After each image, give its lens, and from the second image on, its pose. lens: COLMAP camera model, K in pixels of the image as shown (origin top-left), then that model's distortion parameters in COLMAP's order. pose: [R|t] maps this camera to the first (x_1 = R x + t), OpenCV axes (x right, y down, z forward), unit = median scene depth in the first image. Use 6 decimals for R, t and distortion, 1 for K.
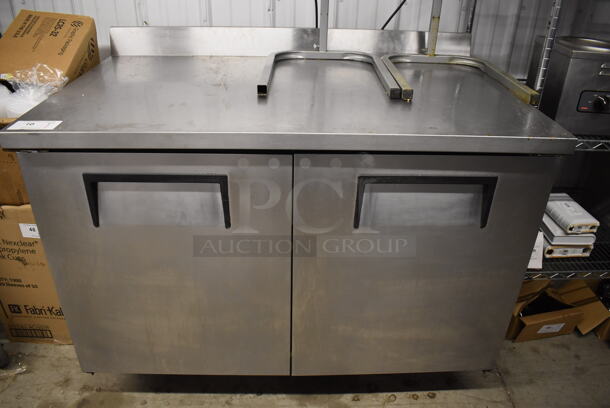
lens RADIAL K [[469.4, 0, 304.5], [0, 469.4, 204.8], [0, 0, 1]] dist [-0.086734, 0.001436]
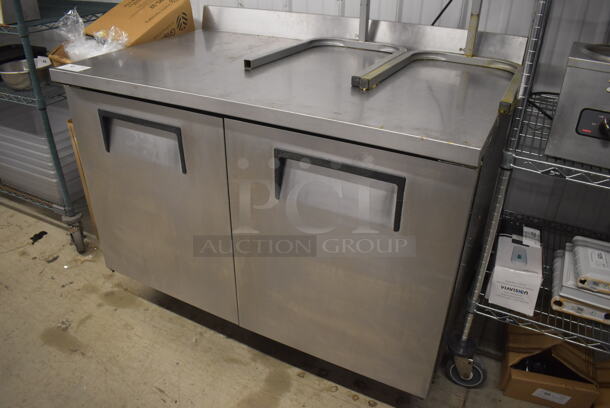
lens RADIAL K [[469.4, 0, 305.2], [0, 469.4, 205.6], [0, 0, 1]] dist [-0.086734, 0.001436]
pose [[0.870976, 0.237294, -0.430224, 0.478493], [-0.236483, 0.970005, 0.056262, -0.008133], [0.430670, 0.052738, 0.900967, 0.048693]]
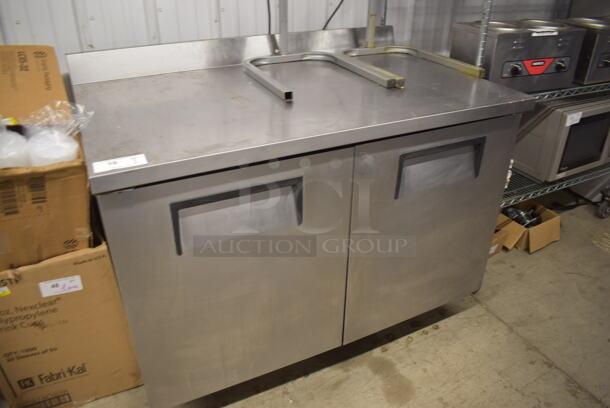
lens RADIAL K [[469.4, 0, 303.7], [0, 469.4, 204.2], [0, 0, 1]] dist [-0.086734, 0.001436]
pose [[0.908741, -0.223217, 0.352653, -0.400953], [0.219418, 0.974283, 0.051276, -0.038206], [-0.355029, 0.030782, 0.934348, -0.023312]]
